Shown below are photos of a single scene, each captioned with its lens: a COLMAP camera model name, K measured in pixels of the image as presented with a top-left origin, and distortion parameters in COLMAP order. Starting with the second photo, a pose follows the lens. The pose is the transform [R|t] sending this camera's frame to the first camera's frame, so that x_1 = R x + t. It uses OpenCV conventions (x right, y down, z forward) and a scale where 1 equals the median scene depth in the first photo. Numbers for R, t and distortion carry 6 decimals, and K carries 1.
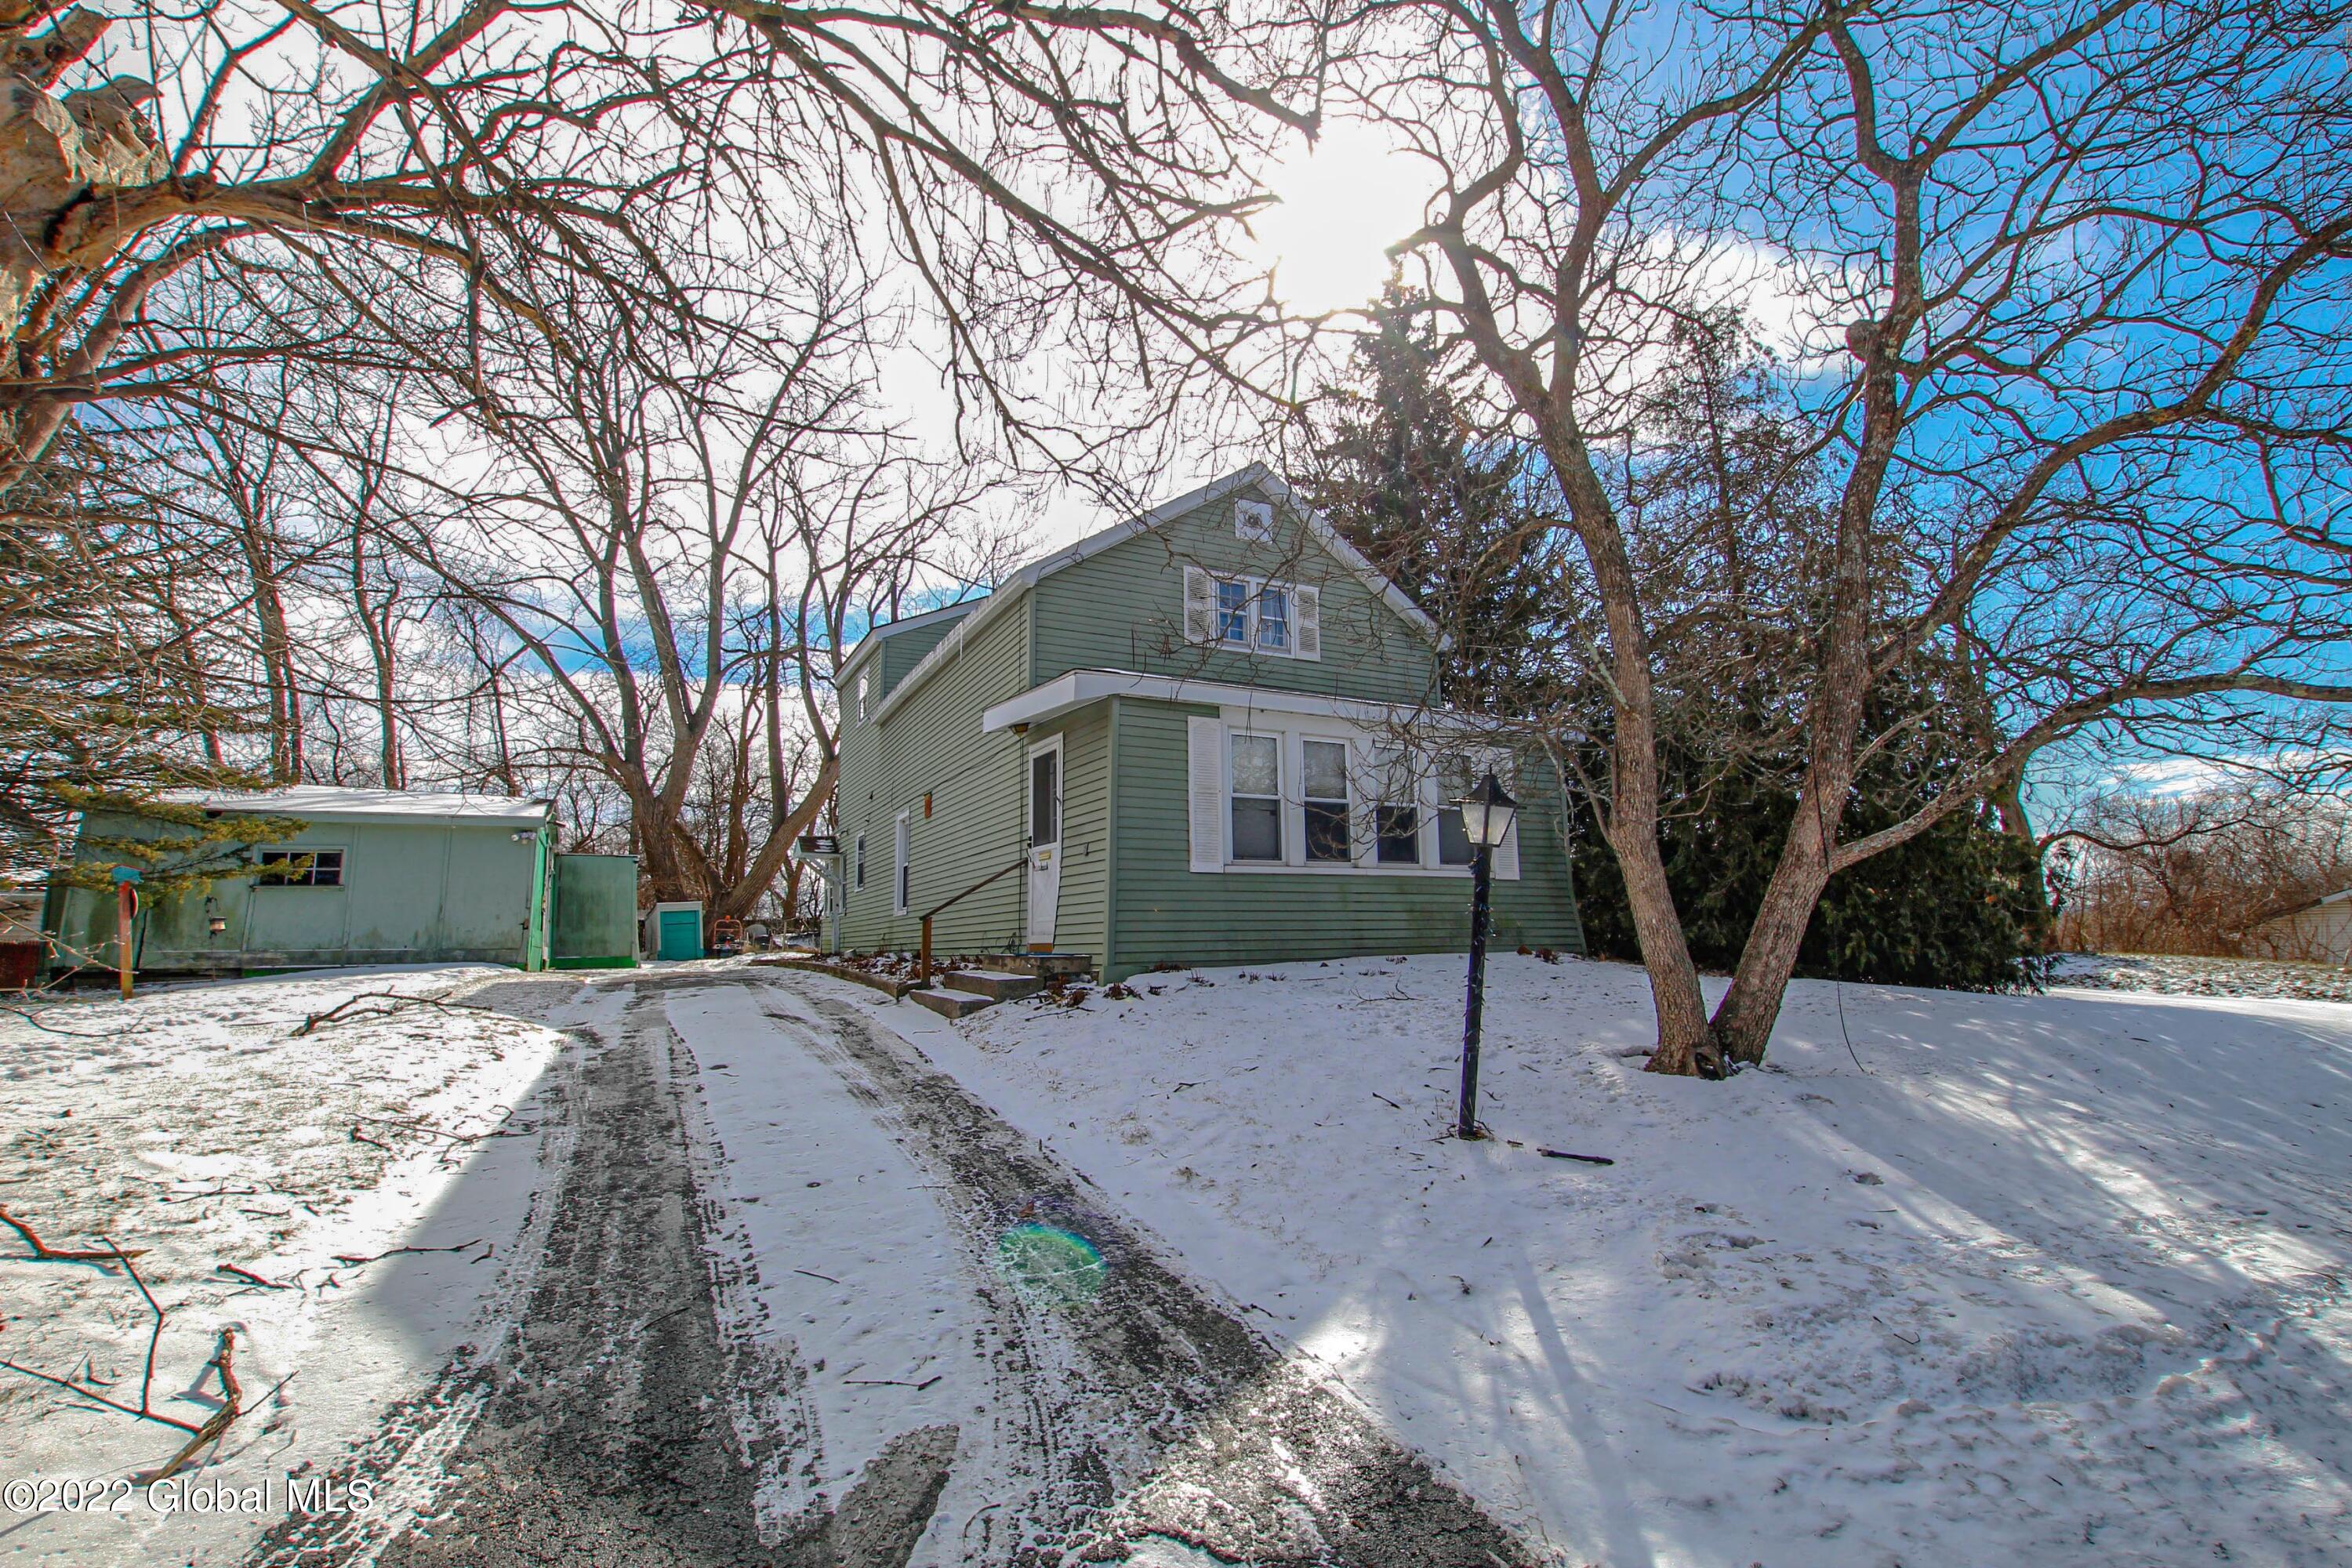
lens RADIAL K [[1098.7, 0, 1173.8], [0, 1098.7, 807.3], [0, 0, 1]] dist [-0.037687, 0.005782]
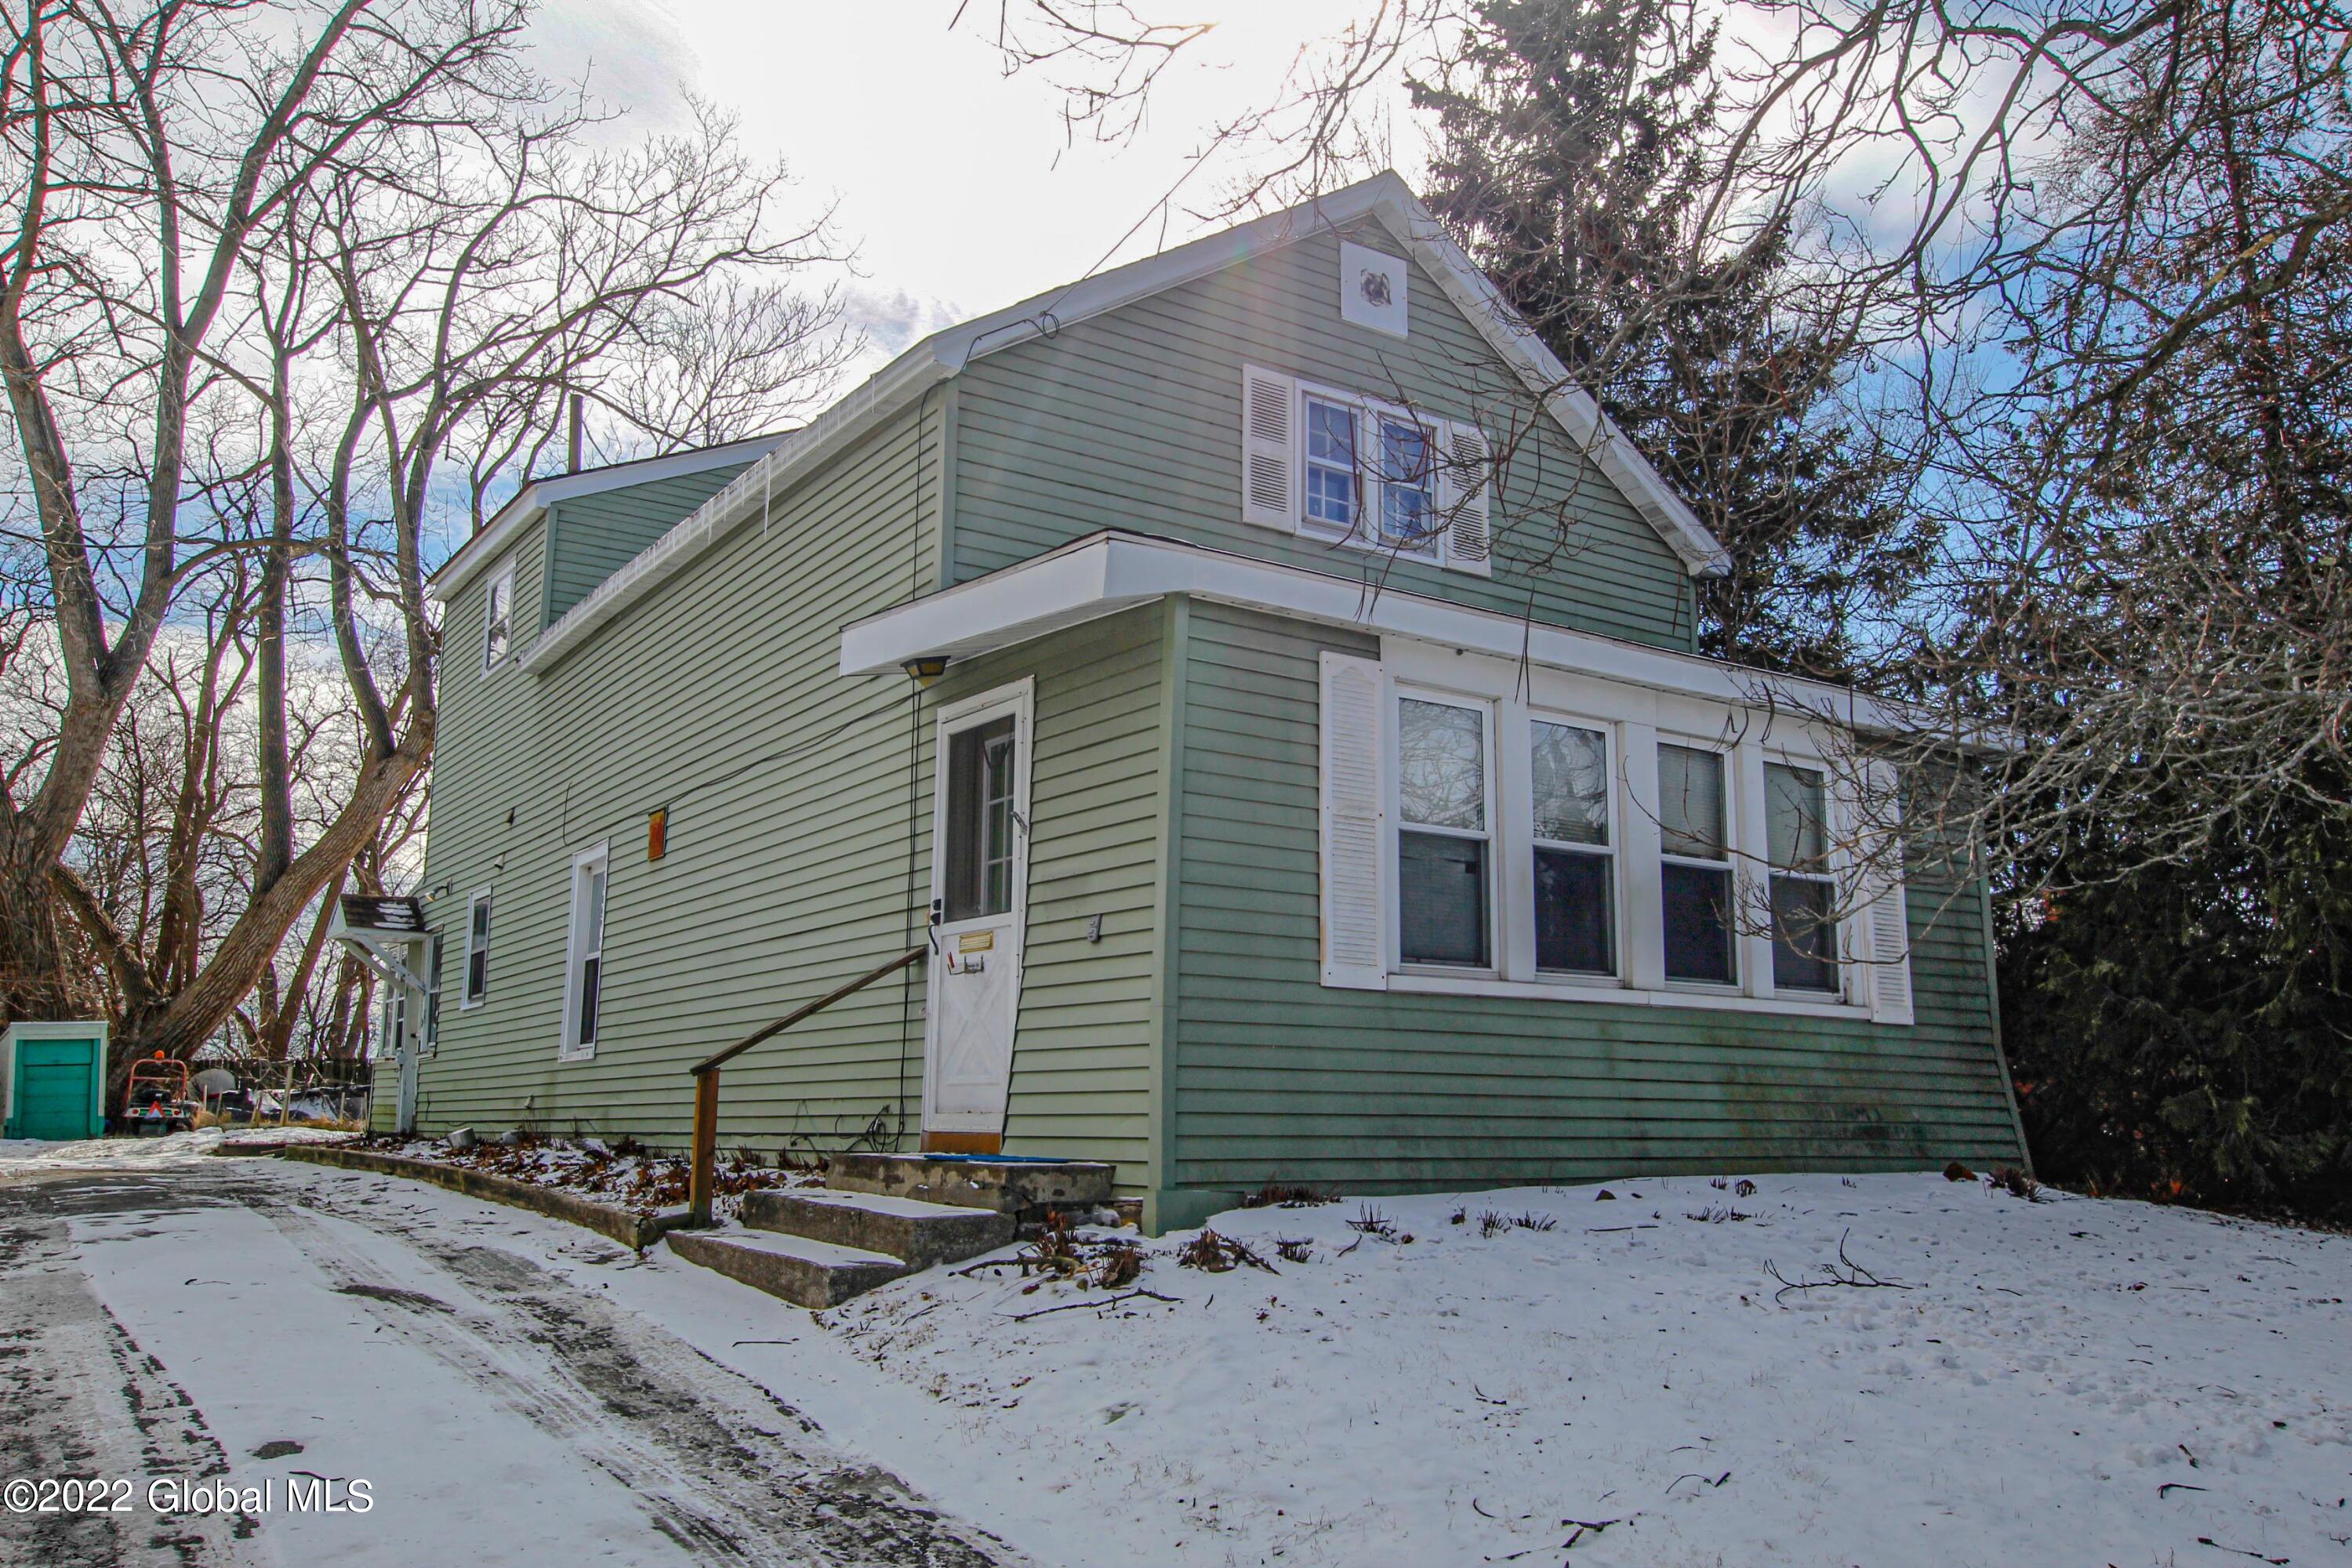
lens RADIAL K [[1901.0, 0, 1173.7], [0, 1901.0, 802.0], [0, 0, 1]] dist [0.003958, 0.011420]
pose [[0.993055, 0.042204, 0.109817, -0.088736], [-0.037411, 0.998271, -0.045347, 0.013120], [-0.111541, 0.040924, 0.992917, 0.134907]]
